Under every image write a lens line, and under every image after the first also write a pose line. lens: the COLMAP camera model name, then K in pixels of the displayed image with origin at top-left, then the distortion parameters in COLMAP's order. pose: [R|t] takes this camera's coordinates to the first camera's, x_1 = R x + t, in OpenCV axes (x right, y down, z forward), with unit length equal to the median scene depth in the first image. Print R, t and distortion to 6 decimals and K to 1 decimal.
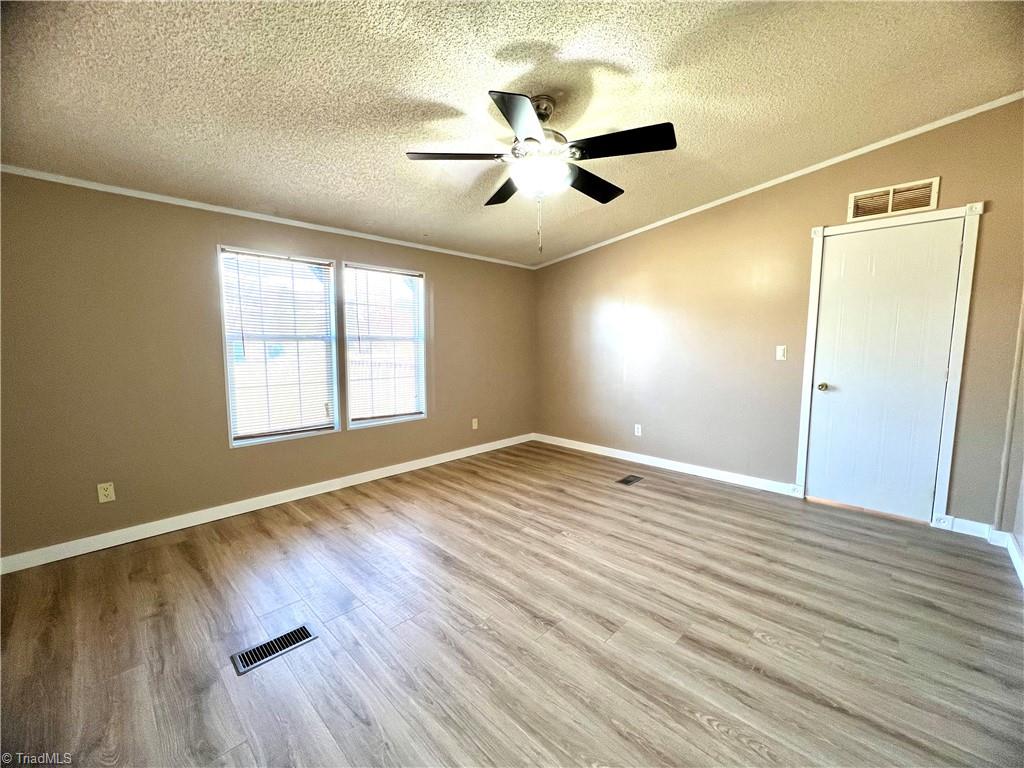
lens RADIAL K [[417.7, 0, 513.9], [0, 417.7, 383.7], [0, 0, 1]] dist [-0.003892, 0.000653]
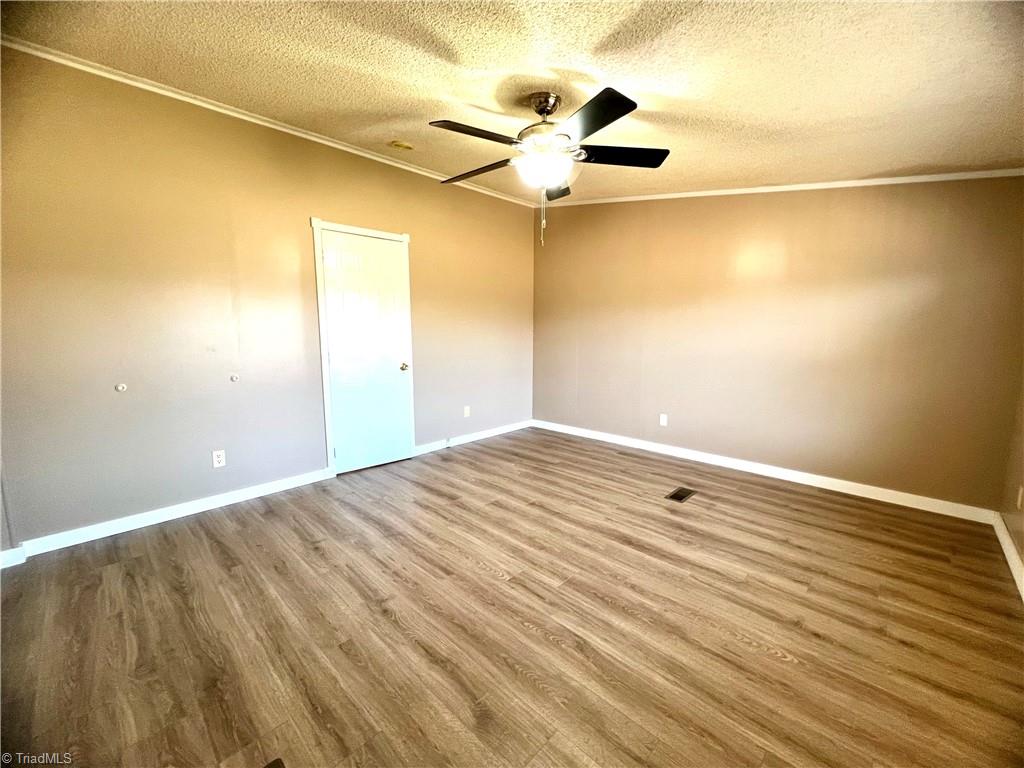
lens RADIAL K [[417.7, 0, 512.9], [0, 417.7, 383.9], [0, 0, 1]] dist [-0.003892, 0.000653]
pose [[-0.999996, 0.001589, -0.002267, 0.120091], [0.001015, 0.972251, 0.233938, -0.190181], [0.002576, 0.233935, -0.972249, 1.811595]]
